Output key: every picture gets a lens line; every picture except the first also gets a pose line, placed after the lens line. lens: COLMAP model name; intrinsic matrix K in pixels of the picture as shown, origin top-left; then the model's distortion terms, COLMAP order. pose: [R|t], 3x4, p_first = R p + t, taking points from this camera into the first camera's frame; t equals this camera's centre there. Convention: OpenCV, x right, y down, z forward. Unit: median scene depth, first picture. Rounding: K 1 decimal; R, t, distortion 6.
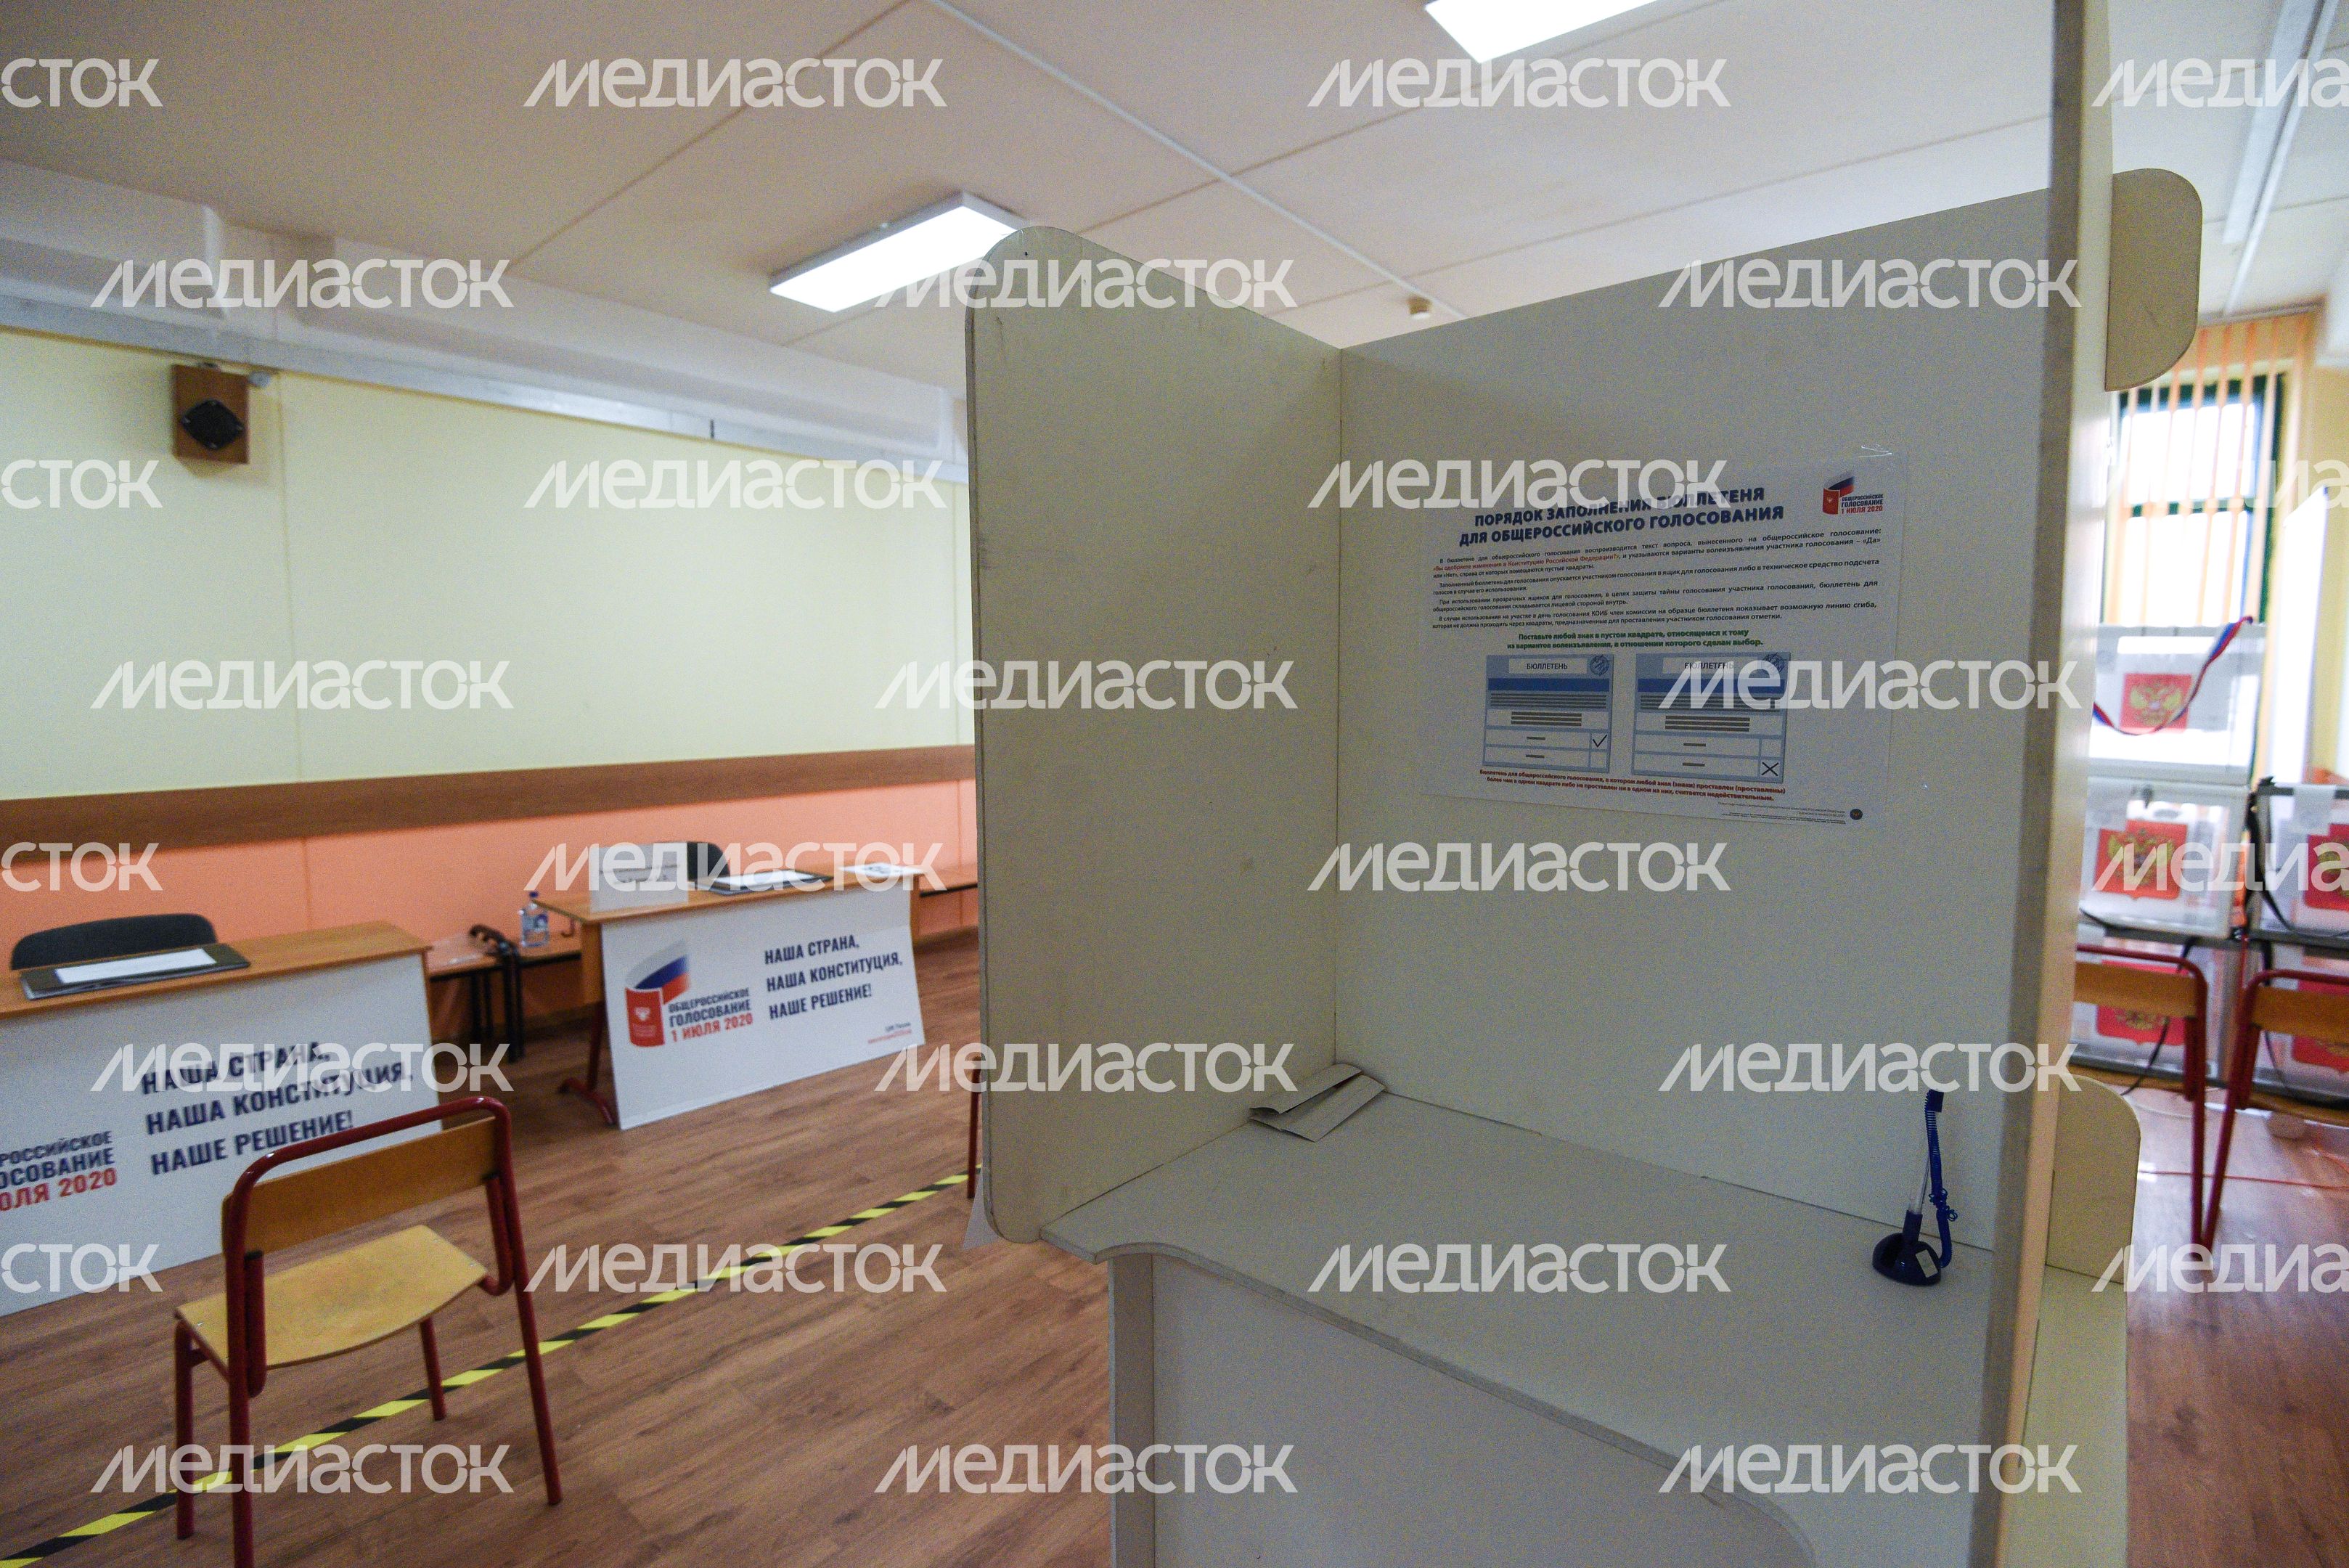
lens RADIAL K [[1122.4, 0, 1193.4], [0, 1122.4, 794.0], [0, 0, 1]] dist [0.020057, -0.032395]
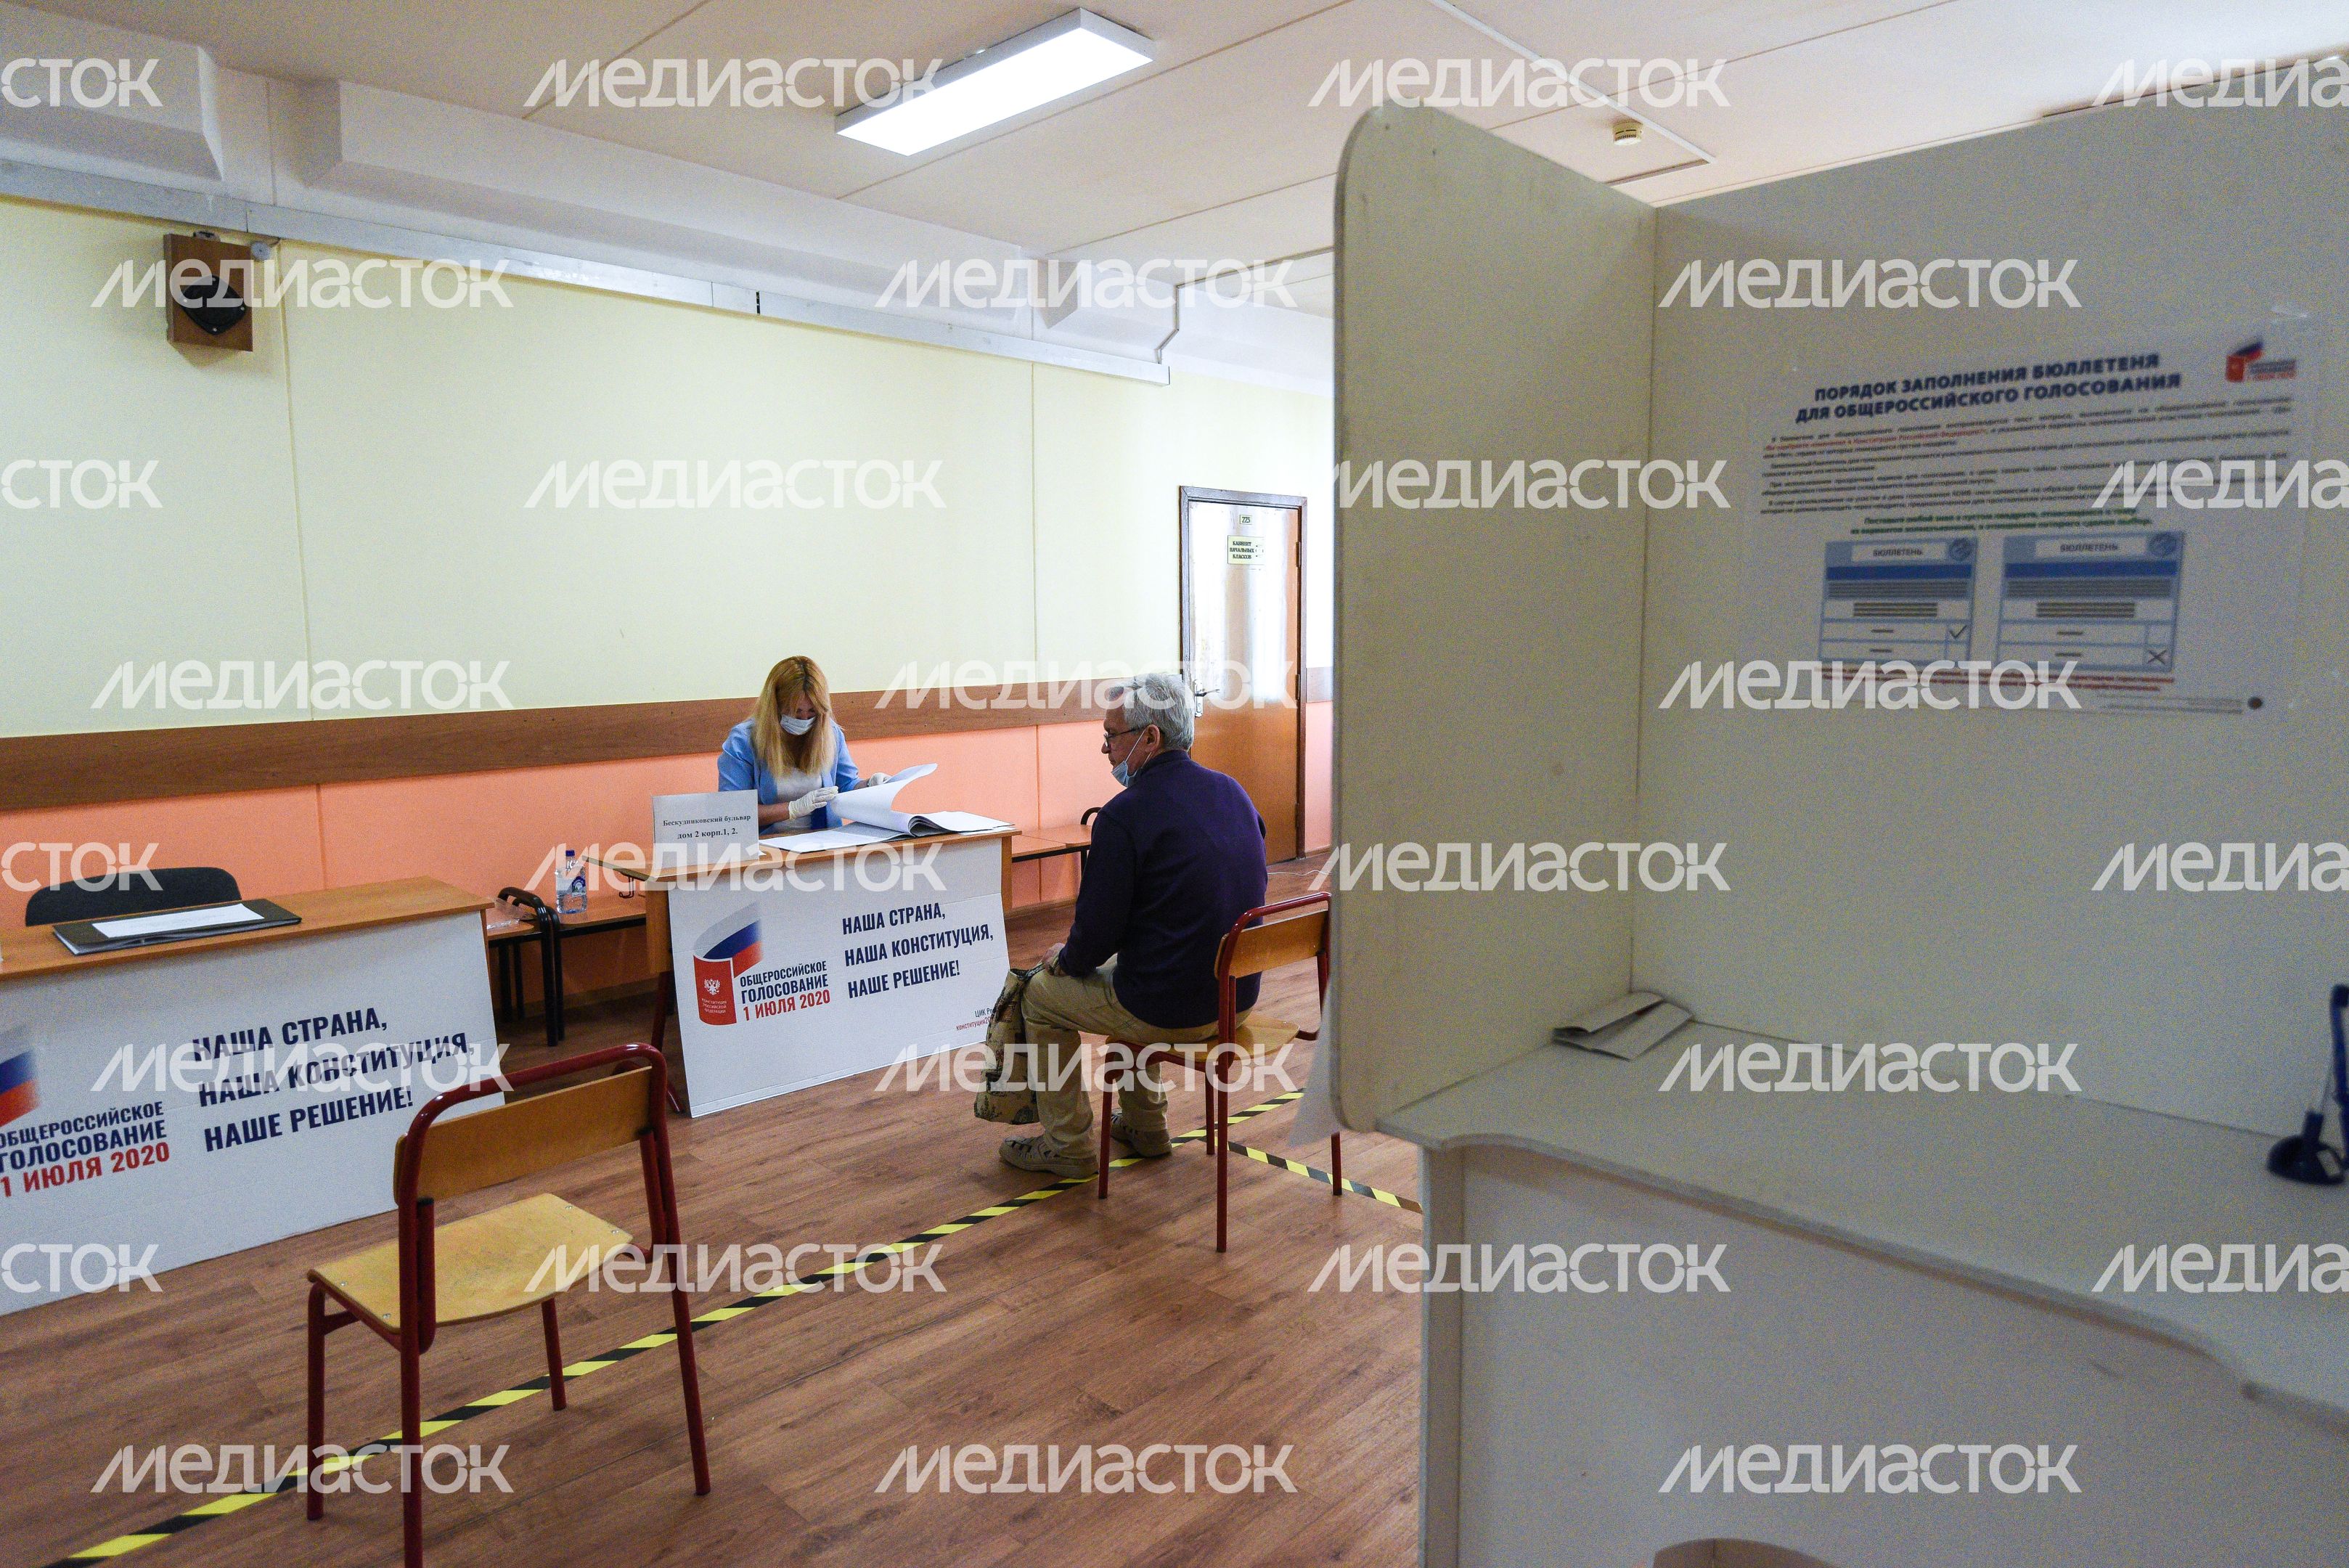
lens RADIAL K [[1414.0, 0, 1179.3], [0, 1414.0, 798.3], [0, 0, 1]] dist [0.029198, -0.034050]
pose [[0.997562, 0.004533, -0.069633, -0.084278], [-0.002388, 0.999521, 0.030852, 0.023567], [0.069739, -0.030611, 0.997096, -0.092965]]
